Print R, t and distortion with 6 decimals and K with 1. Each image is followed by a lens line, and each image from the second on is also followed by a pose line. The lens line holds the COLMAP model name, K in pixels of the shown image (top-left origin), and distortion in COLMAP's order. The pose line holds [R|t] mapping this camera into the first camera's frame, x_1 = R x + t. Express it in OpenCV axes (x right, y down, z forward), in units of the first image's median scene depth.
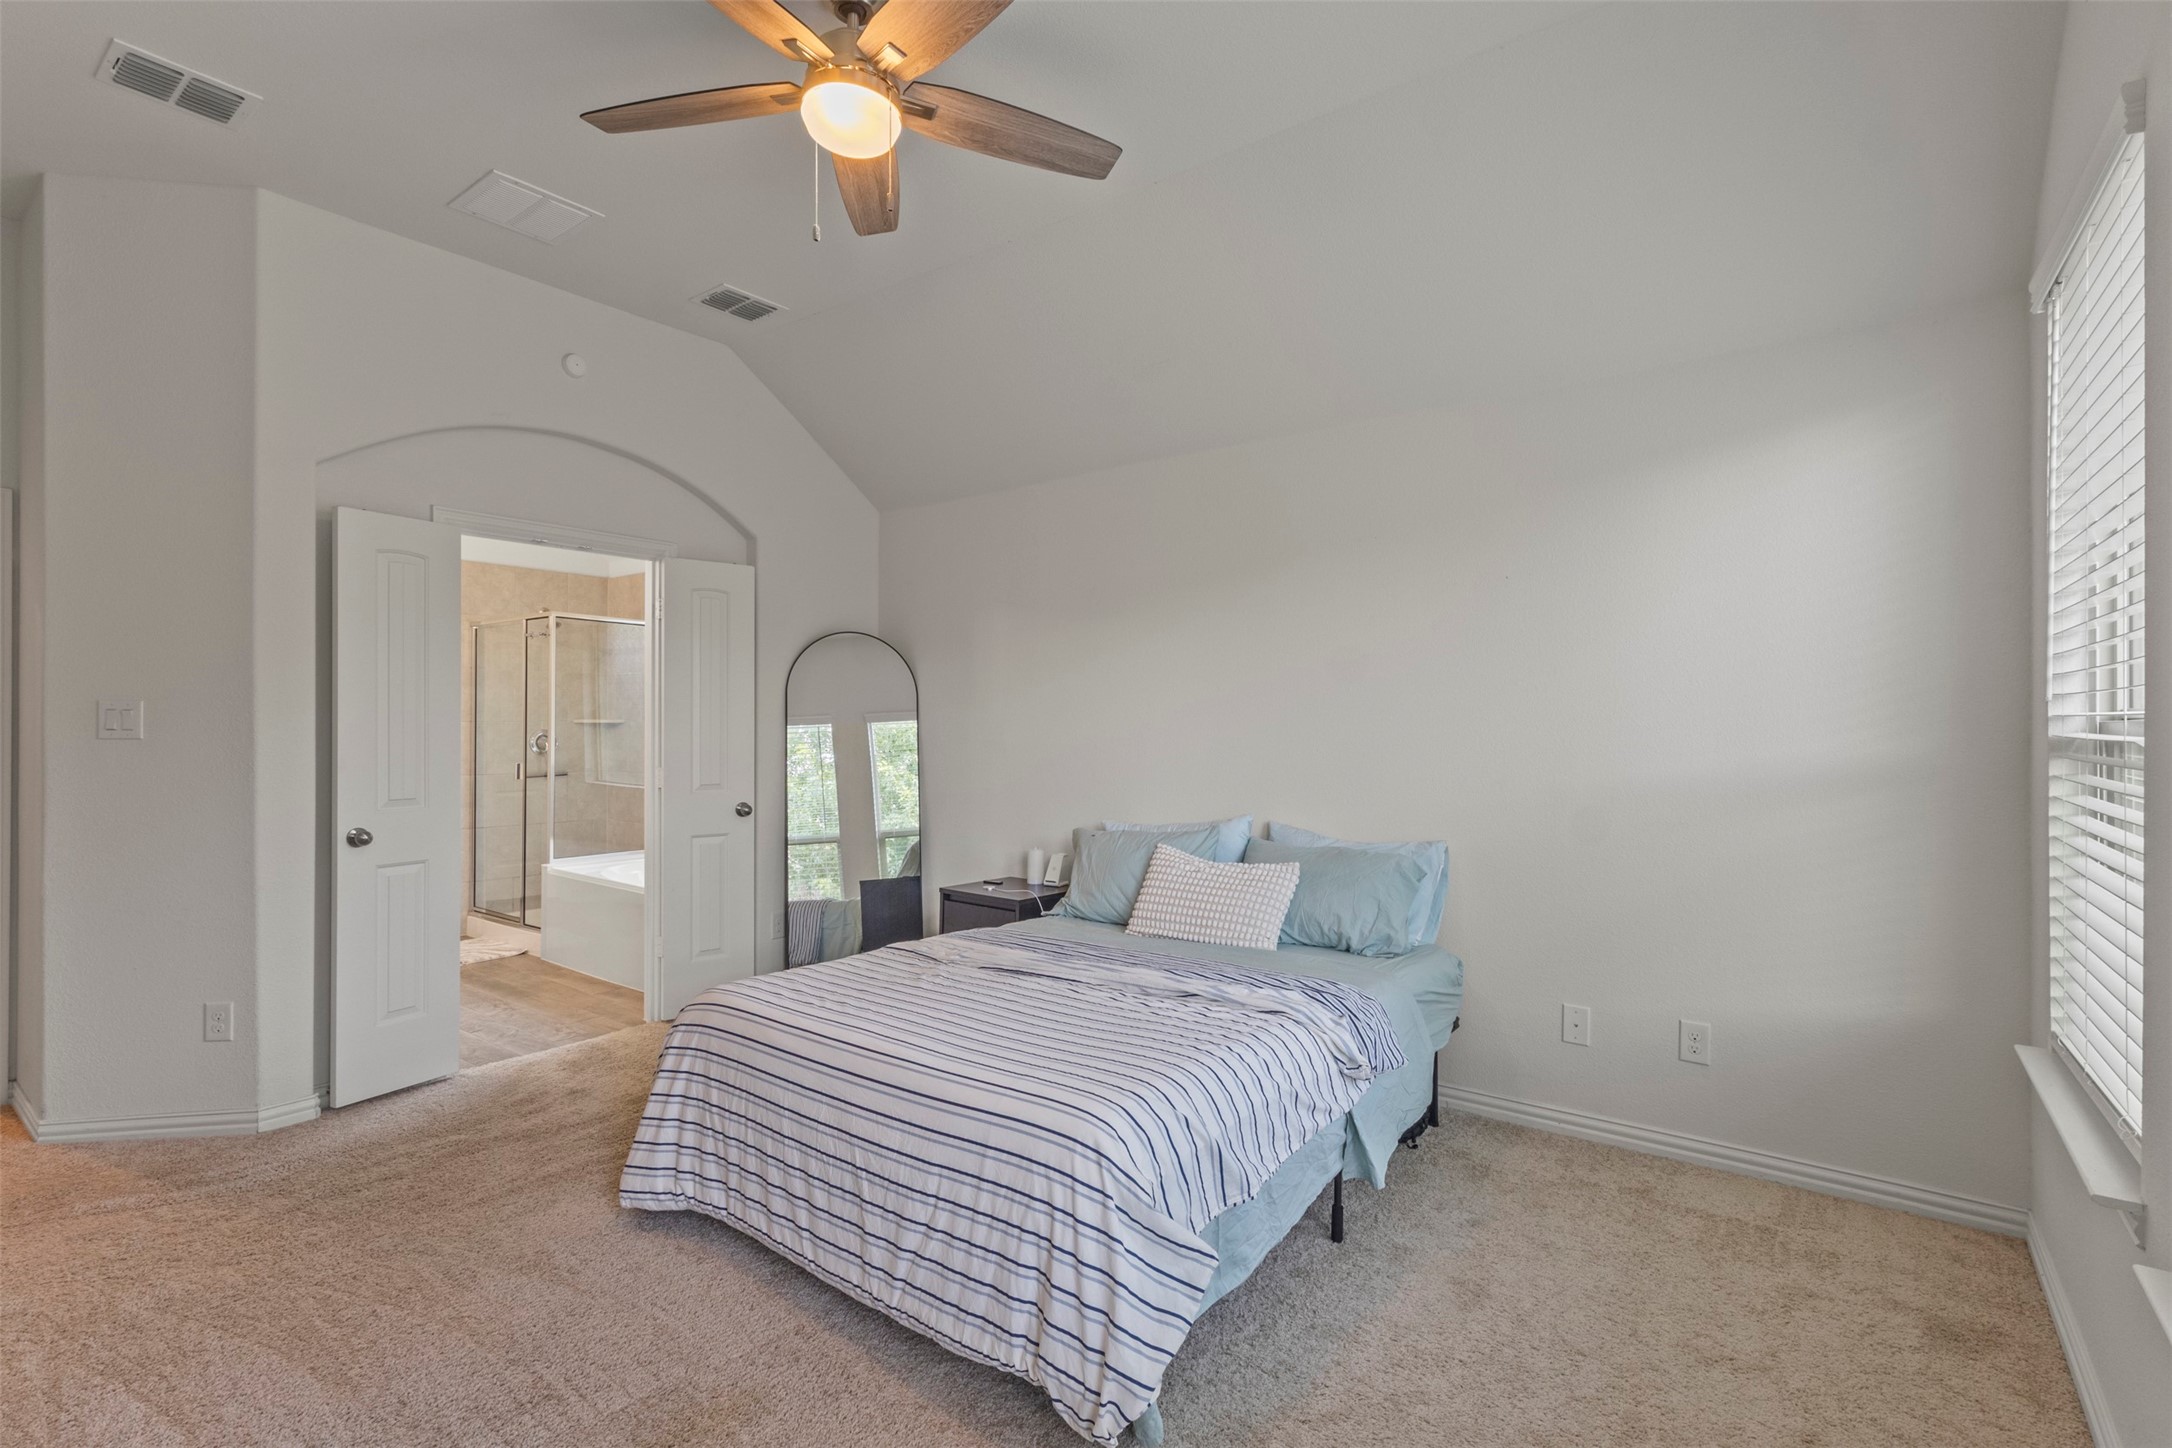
lens RADIAL K [[1006.2, 0, 1087.2], [0, 1006.2, 721.5], [0, 0, 1]] dist [-0.000644, -0.000427]
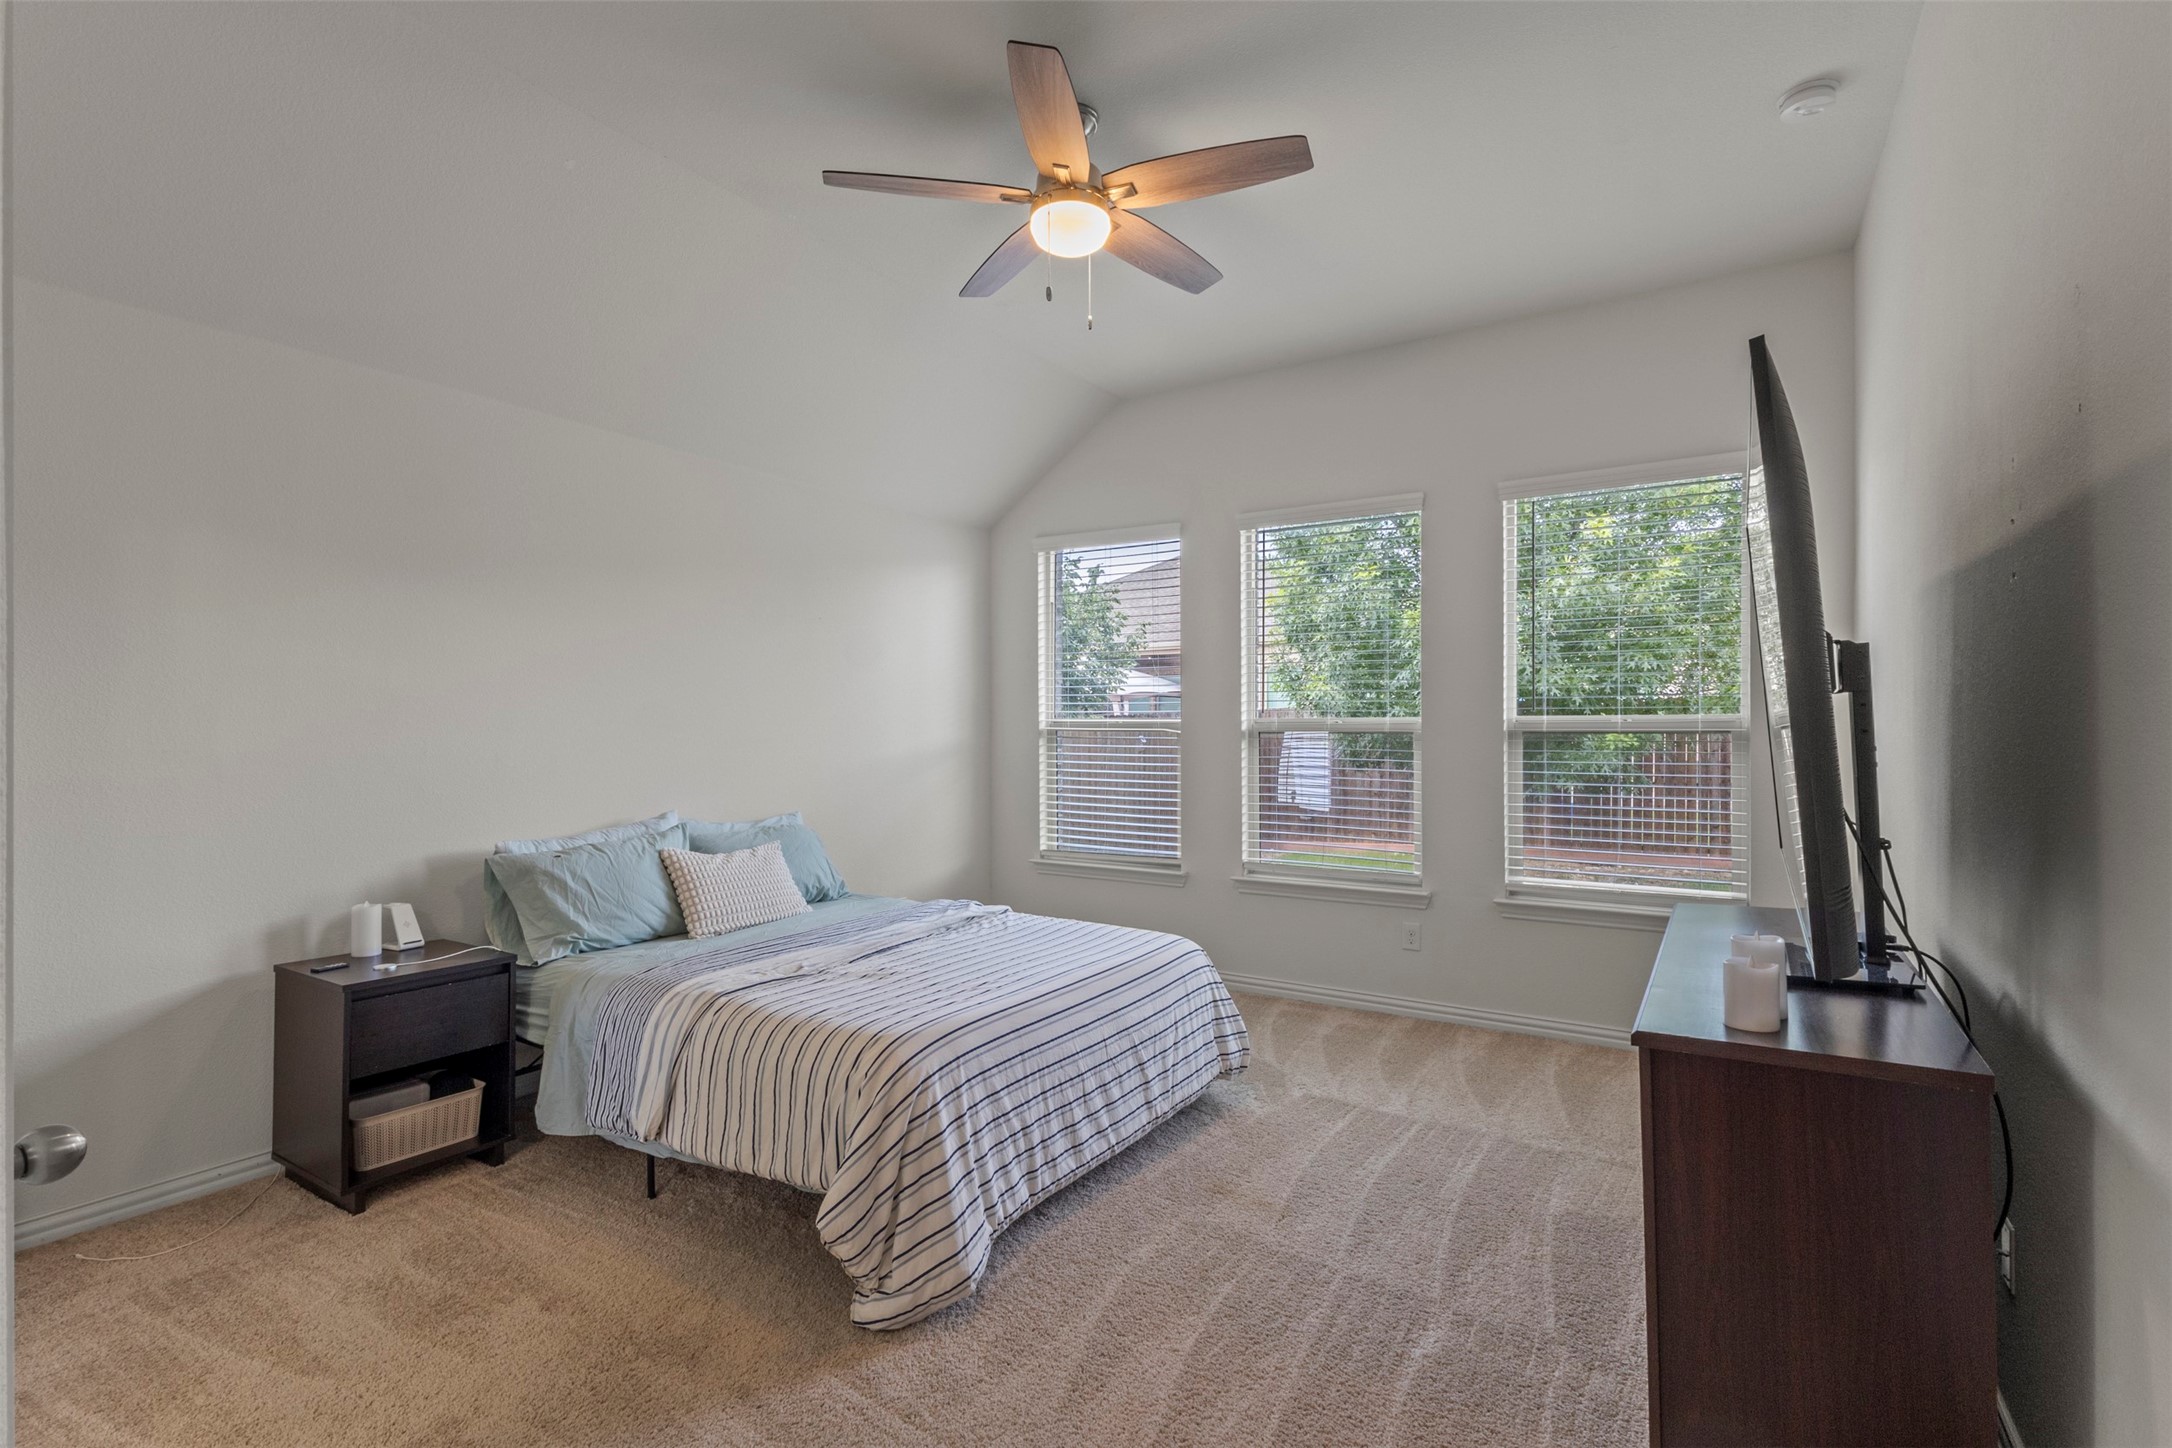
lens RADIAL K [[1006.2, 0, 1087.2], [0, 1006.2, 721.5], [0, 0, 1]] dist [-0.000644, -0.000427]
pose [[-0.093211, 0.002781, 0.995643, -1.401905], [-0.012086, 0.999919, -0.003924, 0.004318], [-0.995573, -0.012400, -0.093169, 1.054667]]
